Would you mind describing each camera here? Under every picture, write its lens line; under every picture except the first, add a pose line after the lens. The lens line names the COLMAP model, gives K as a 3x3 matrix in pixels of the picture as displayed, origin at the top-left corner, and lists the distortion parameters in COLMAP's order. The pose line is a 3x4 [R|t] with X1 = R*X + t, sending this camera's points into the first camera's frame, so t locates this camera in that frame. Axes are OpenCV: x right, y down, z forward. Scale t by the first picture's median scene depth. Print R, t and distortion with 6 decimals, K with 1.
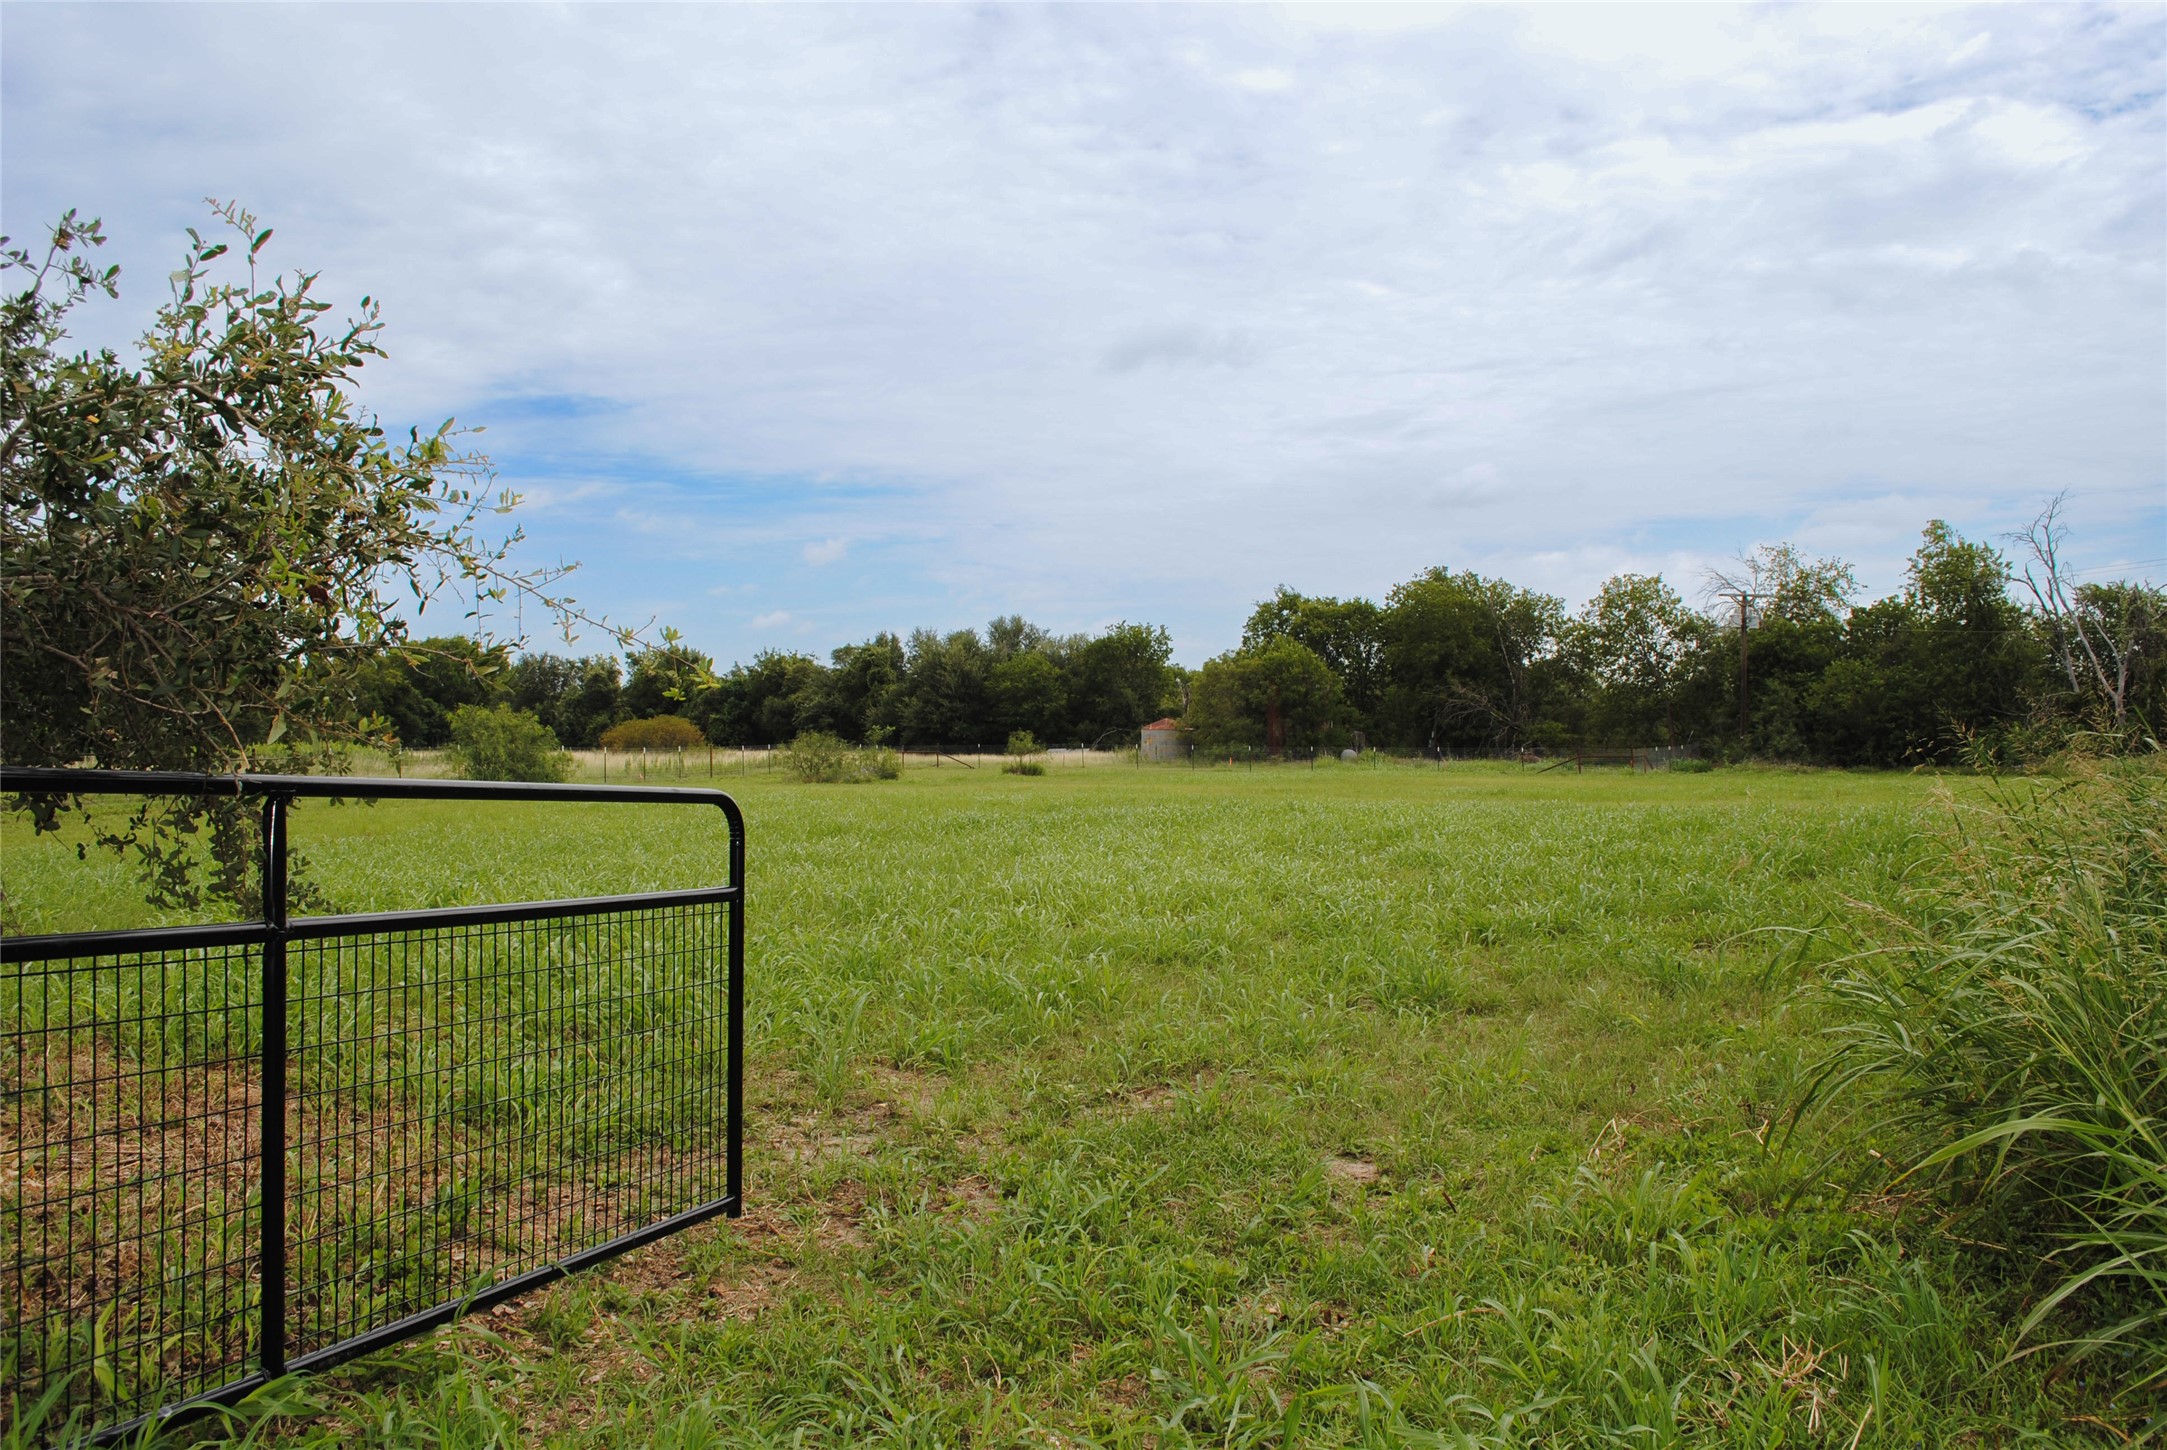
lens RADIAL K [[1726.8, 0, 1089.5], [0, 1726.8, 725.9], [0, 0, 1]] dist [-0.077385, 0.008145]
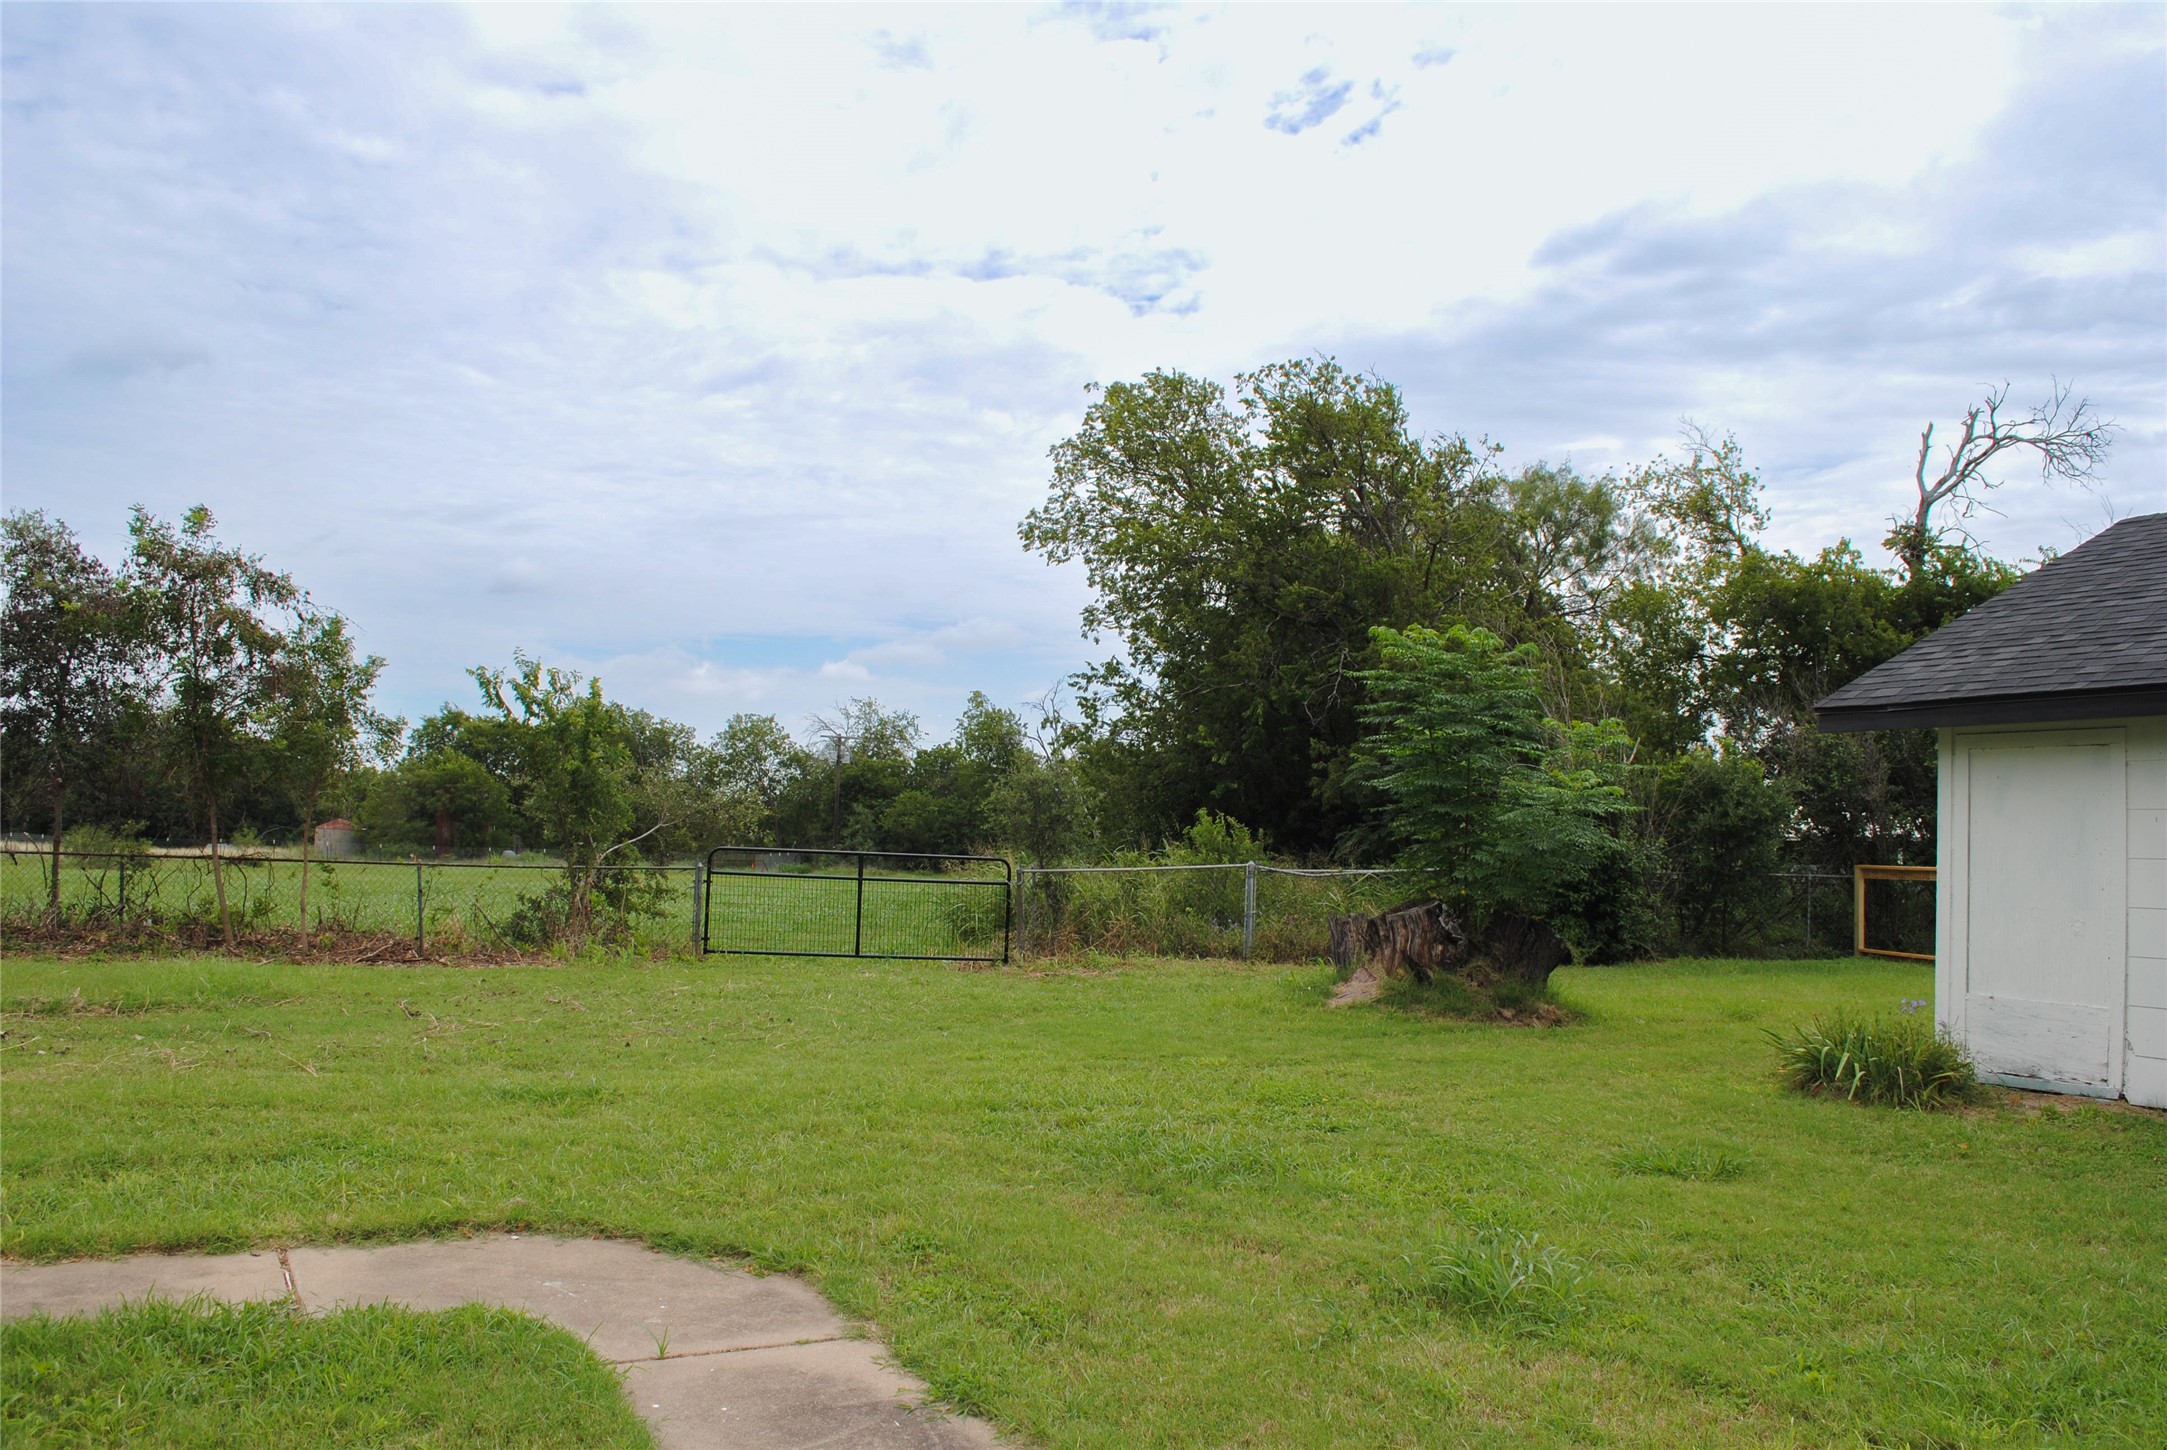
lens RADIAL K [[1712.2, 0, 1087.2], [0, 1712.2, 792.8], [0, 0, 1]] dist [-0.058017, -0.000040]
pose [[0.867586, 0.035591, 0.496011, -0.084027], [-0.025116, 0.999299, -0.027771, -0.003099], [-0.496652, 0.011636, 0.867872, -0.194334]]
